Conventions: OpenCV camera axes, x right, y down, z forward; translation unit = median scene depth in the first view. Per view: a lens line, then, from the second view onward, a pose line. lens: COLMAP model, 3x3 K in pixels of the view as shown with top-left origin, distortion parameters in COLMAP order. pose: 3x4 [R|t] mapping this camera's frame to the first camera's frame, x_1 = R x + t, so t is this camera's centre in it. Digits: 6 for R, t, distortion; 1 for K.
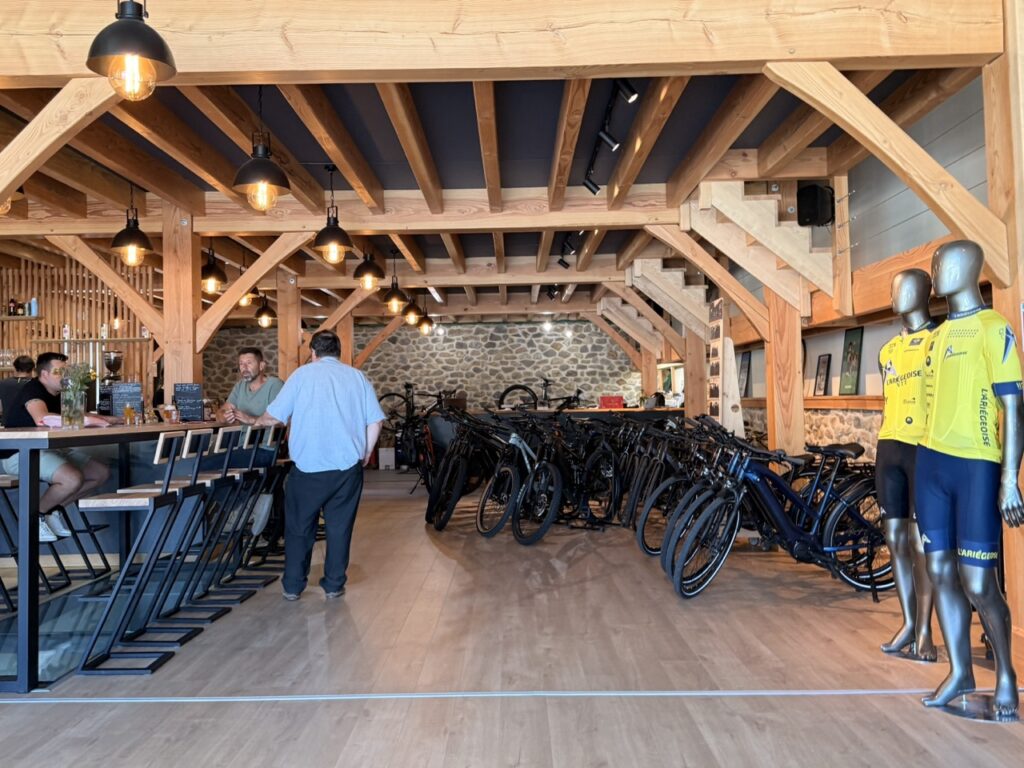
lens RADIAL K [[957.4, 0, 509.5], [0, 957.4, 378.4], [0, 0, 1]] dist [0.177569, -0.406732]
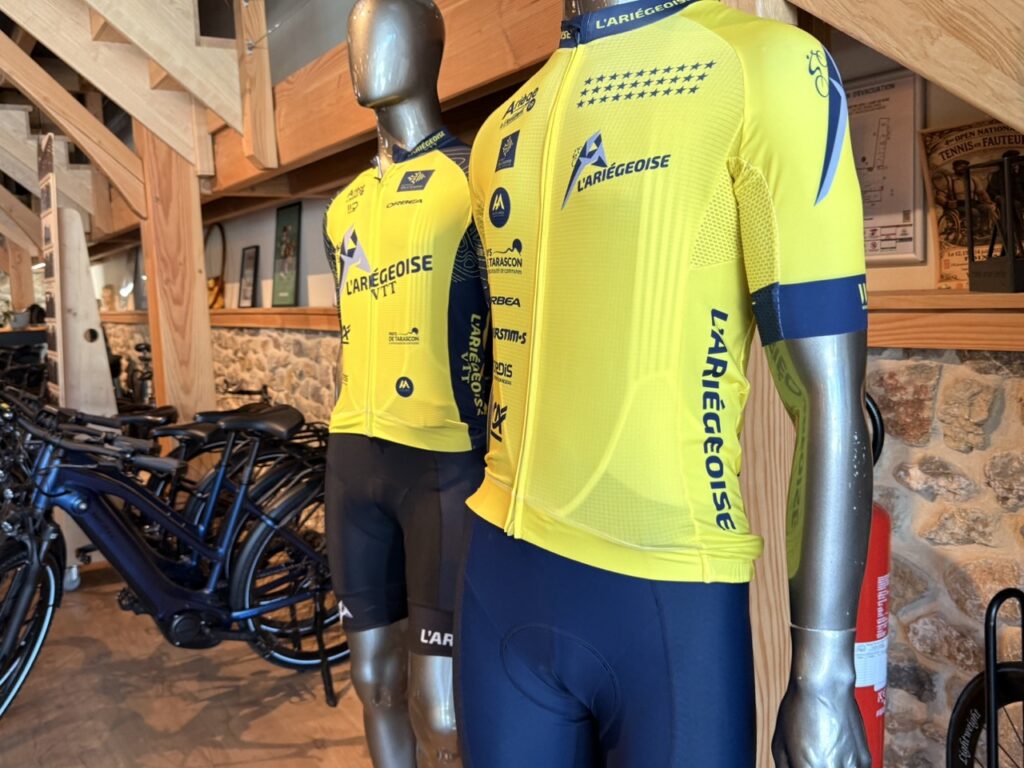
lens RADIAL K [[957.4, 0, 509.5], [0, 957.4, 378.4], [0, 0, 1]] dist [0.177569, -0.406732]
pose [[0.852931, -0.061323, 0.518409, 0.147620], [0.010592, 0.994905, 0.100261, 0.001321], [-0.521916, -0.080024, 0.849235, 0.389549]]
